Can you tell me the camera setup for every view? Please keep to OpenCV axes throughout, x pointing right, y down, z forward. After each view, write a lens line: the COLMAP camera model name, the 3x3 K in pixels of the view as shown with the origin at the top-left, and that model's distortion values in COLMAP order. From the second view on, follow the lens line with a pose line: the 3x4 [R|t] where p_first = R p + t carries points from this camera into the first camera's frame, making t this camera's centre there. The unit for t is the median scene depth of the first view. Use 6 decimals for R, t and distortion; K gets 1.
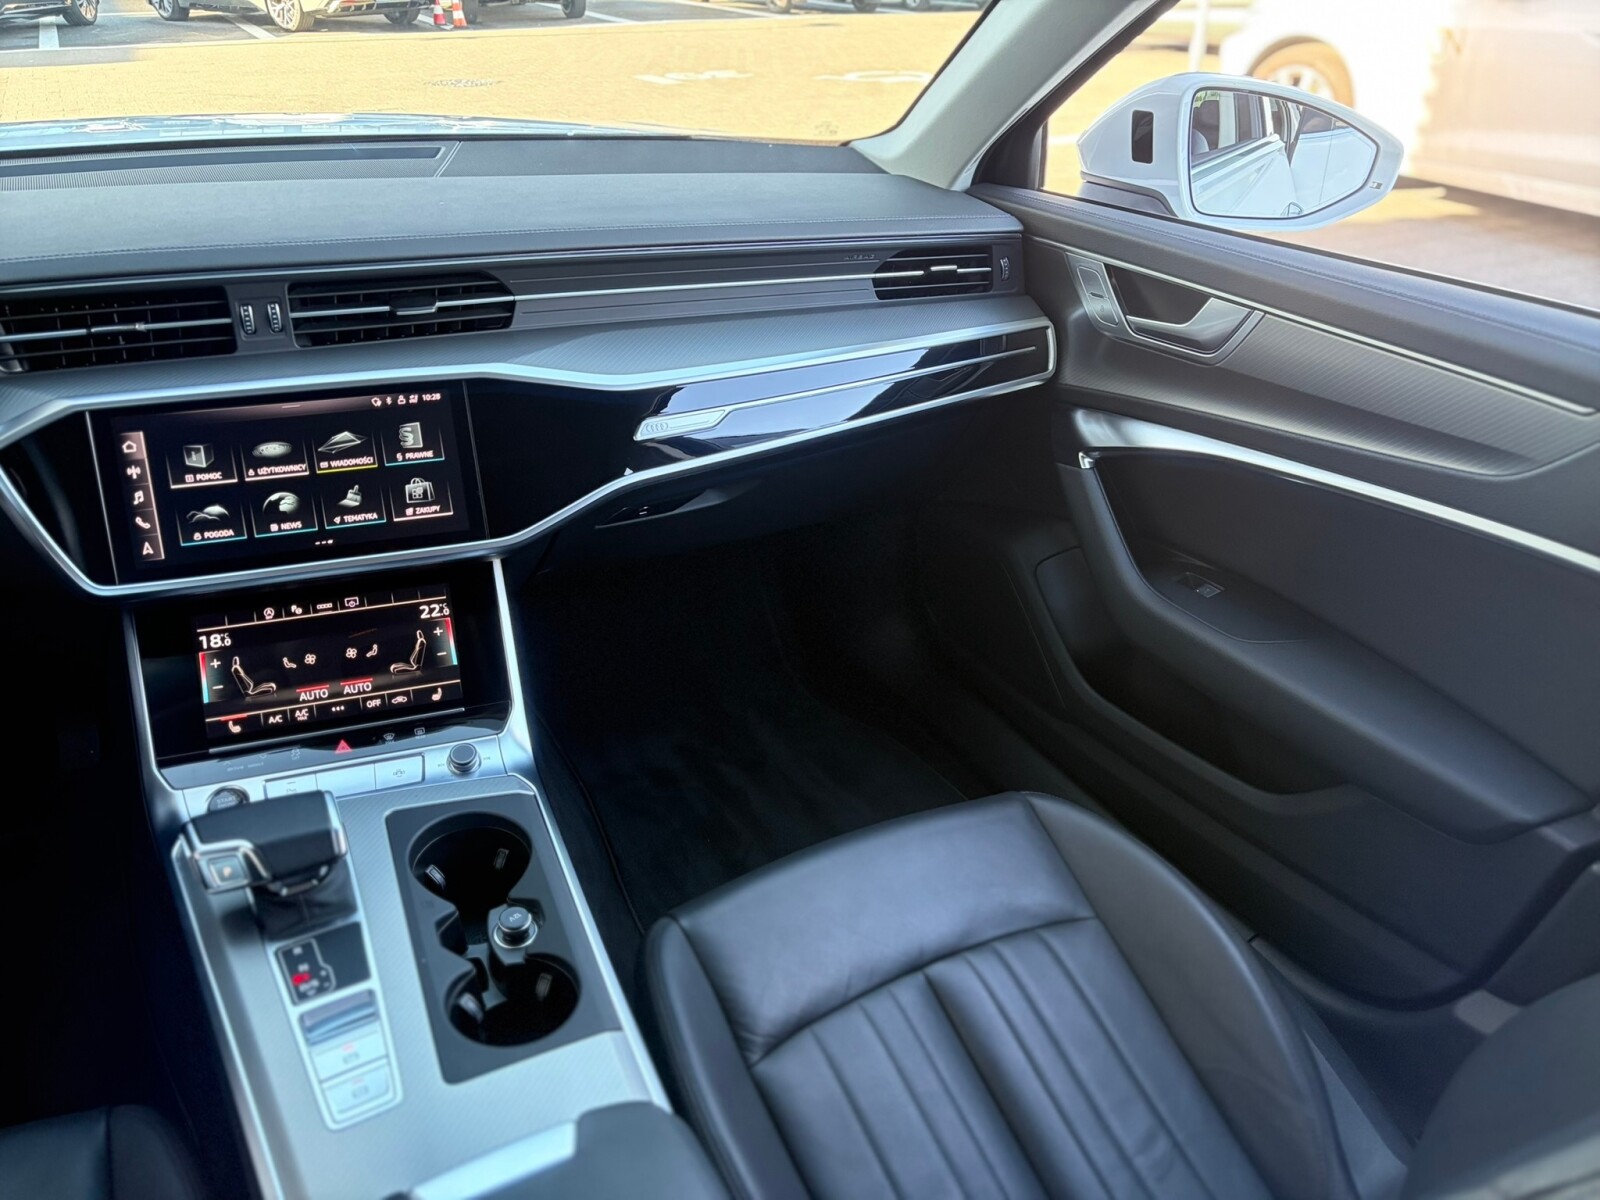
lens RADIAL K [[1217.1, 0, 814.5], [0, 1217.1, 609.0], [0, 0, 1]] dist [0.028781, -0.035555]
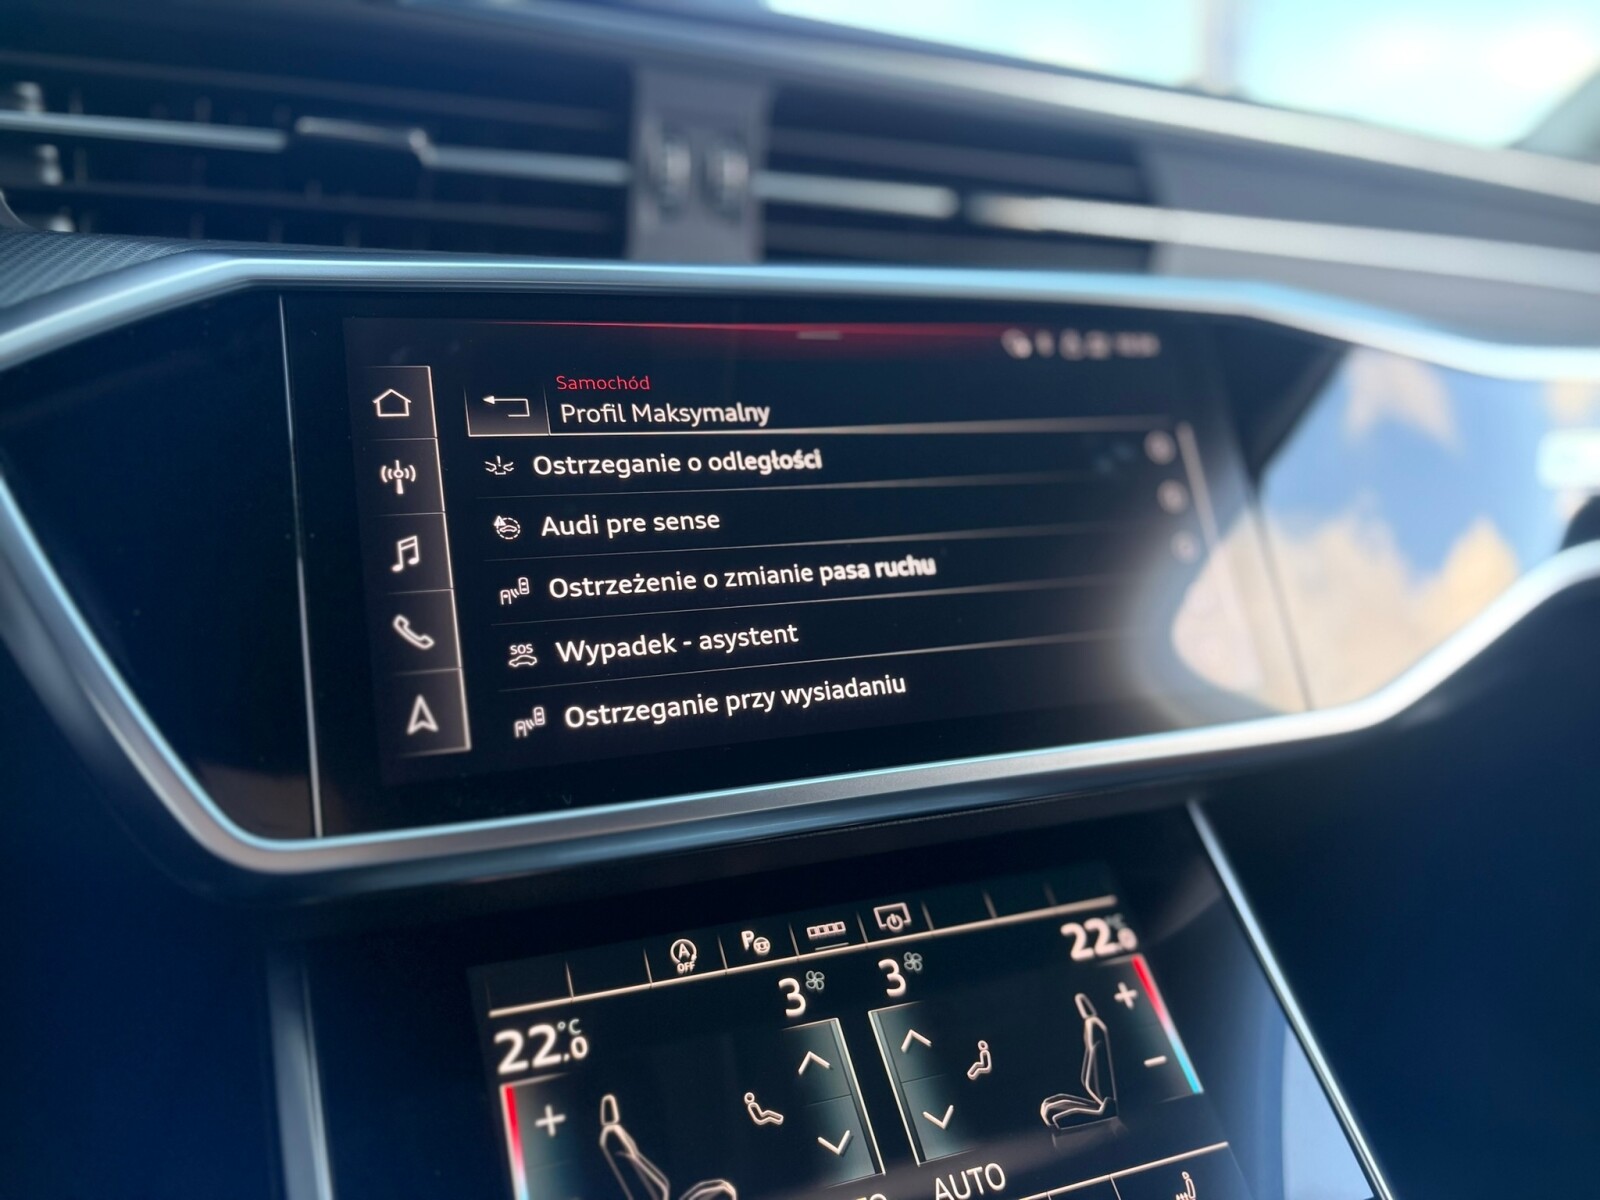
lens RADIAL K [[1217.1, 0, 794.1], [0, 1217.1, 628.1], [0, 0, 1]] dist [0.028781, -0.035555]
pose [[0.999059, -0.035312, 0.025203, -0.426497], [0.041504, 0.947080, -0.318303, 0.027294], [-0.012629, 0.319050, 0.947654, 0.656507]]
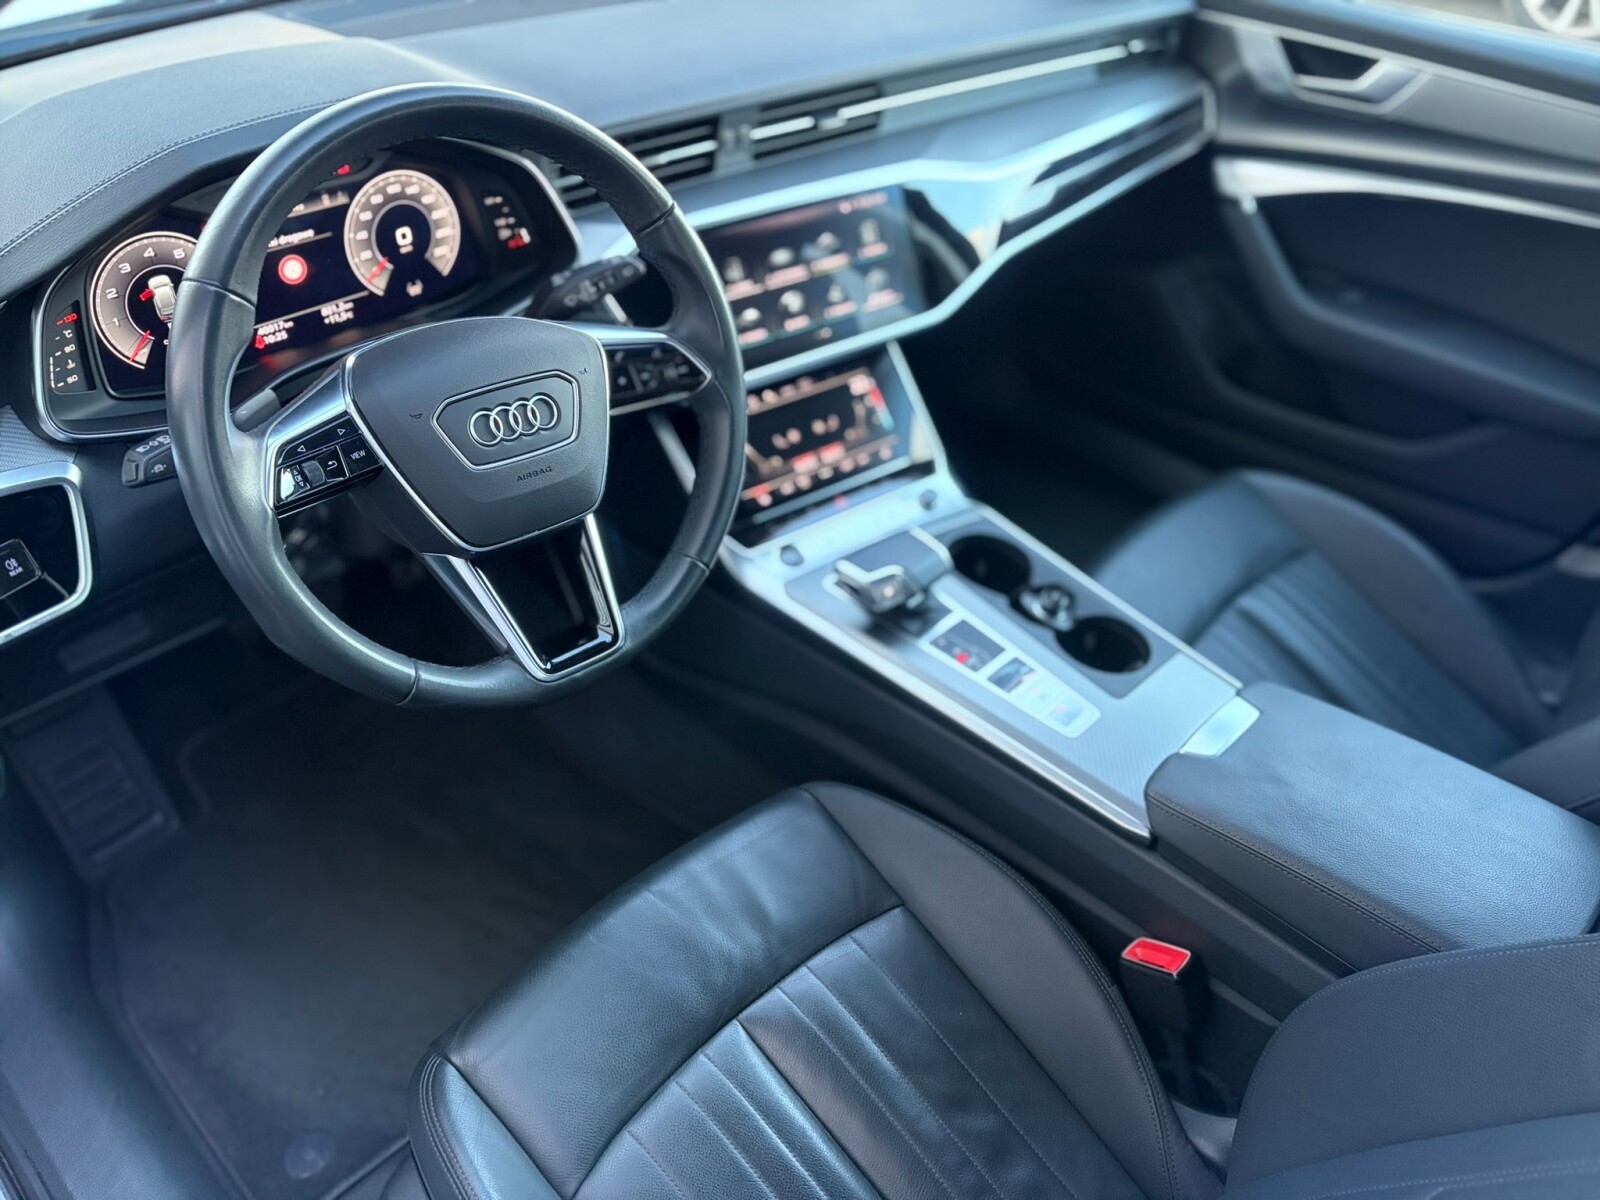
lens RADIAL K [[1217.1, 0, 800.1], [0, 1217.1, 616.8], [0, 0, 1]] dist [0.028781, -0.035555]
pose [[0.953307, -0.179478, 0.242885, -0.734993], [0.132626, 0.971347, 0.197221, -0.021969], [-0.271322, -0.155799, 0.949795, -0.168859]]
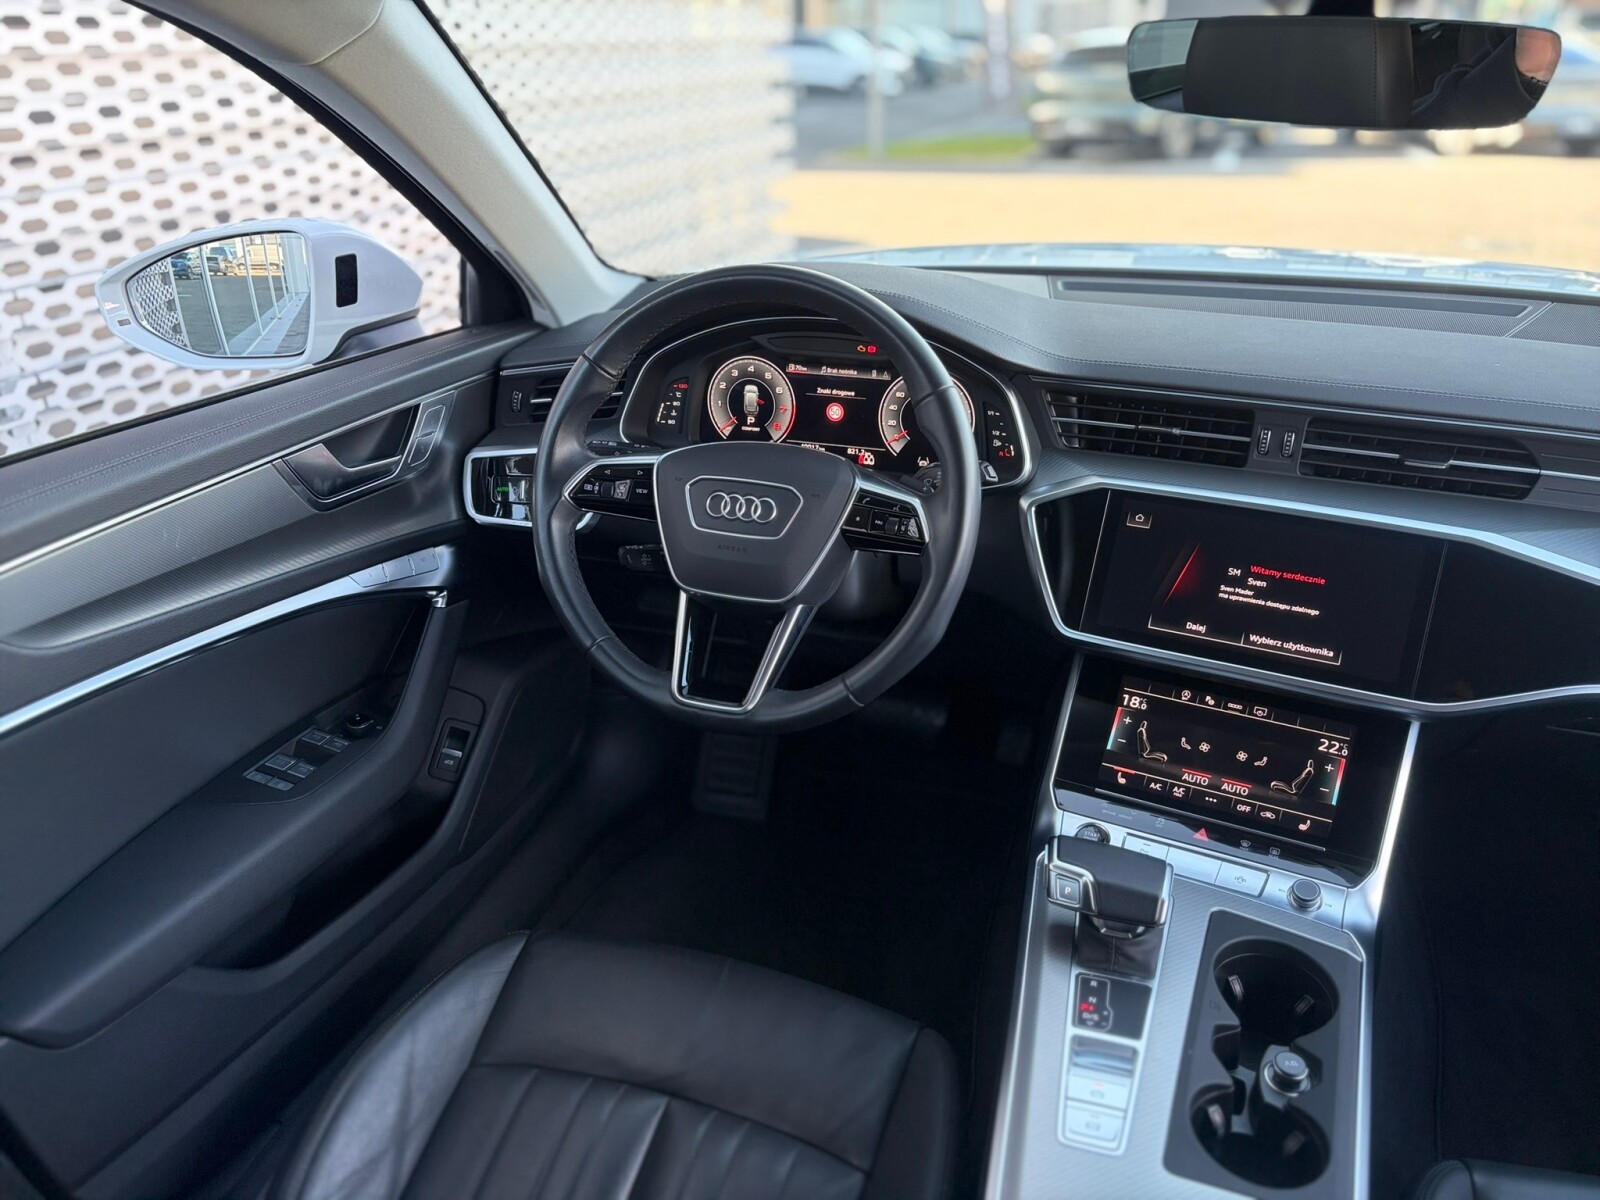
lens RADIAL K [[1217.1, 0, 789.8], [0, 1217.1, 604.8], [0, 0, 1]] dist [0.028781, -0.035555]
pose [[0.665660, 0.284212, -0.690014, 0.056410], [-0.342985, 0.937708, 0.055357, -0.011450], [0.662765, 0.199816, 0.721676, -0.055822]]
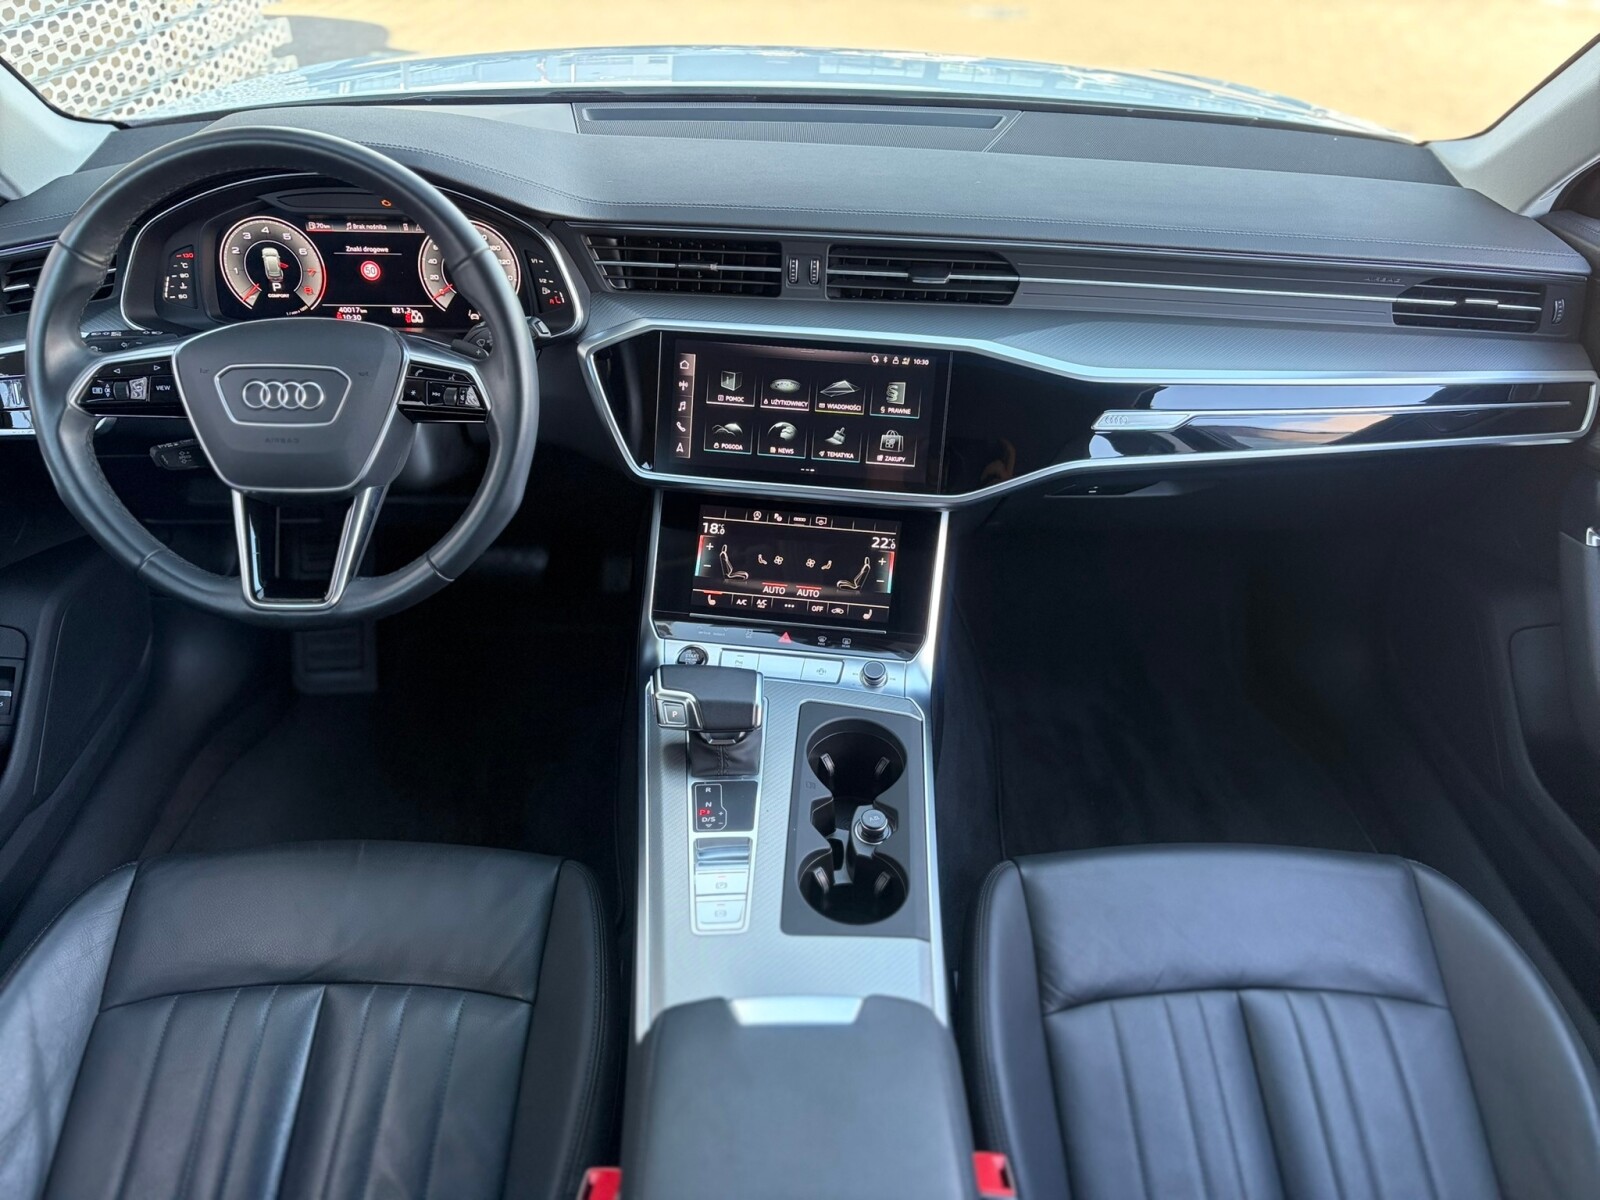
lens RADIAL K [[1217.1, 0, 810.9], [0, 1217.1, 616.6], [0, 0, 1]] dist [0.028781, -0.035555]
pose [[0.888232, 0.253506, -0.383118, 0.089396], [-0.222925, 0.967039, 0.123046, -0.060175], [0.401683, -0.023887, 0.915467, -0.086095]]
